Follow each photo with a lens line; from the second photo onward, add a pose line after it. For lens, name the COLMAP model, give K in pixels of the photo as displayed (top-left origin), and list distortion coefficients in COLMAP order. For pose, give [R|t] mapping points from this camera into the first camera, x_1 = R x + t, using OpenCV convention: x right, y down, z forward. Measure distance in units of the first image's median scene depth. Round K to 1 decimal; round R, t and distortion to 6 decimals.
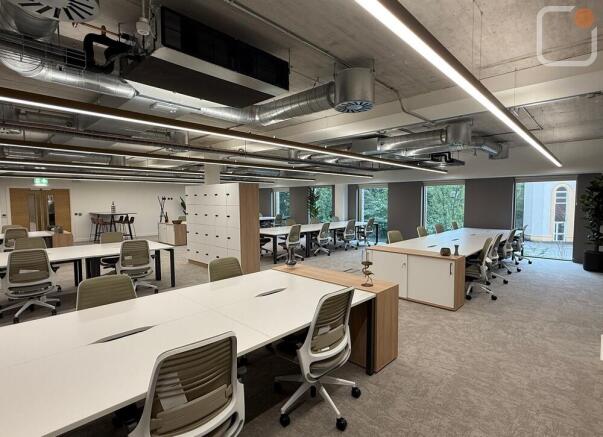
lens RADIAL K [[311.3, 0, 301.5], [0, 311.3, 218.5], [0, 0, 1]] dist [0.003221, -0.000577]
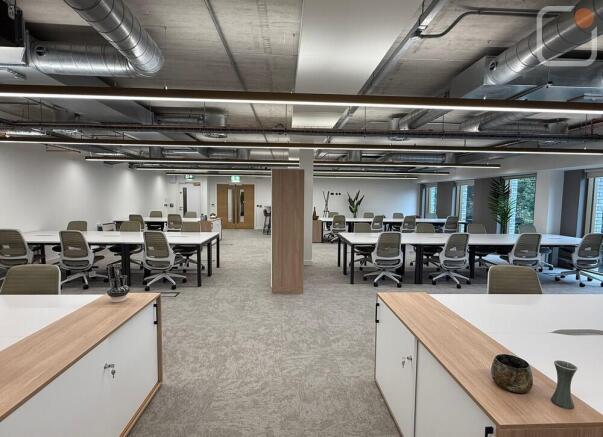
lens RADIAL K [[311.3, 0, 301.5], [0, 311.3, 218.5], [0, 0, 1]] dist [0.003221, -0.000577]
pose [[0.724219, 0.064019, -0.686592, 0.218612], [-0.059182, 0.997778, 0.030609, -0.012478], [0.687026, 0.018466, 0.726398, 0.283612]]
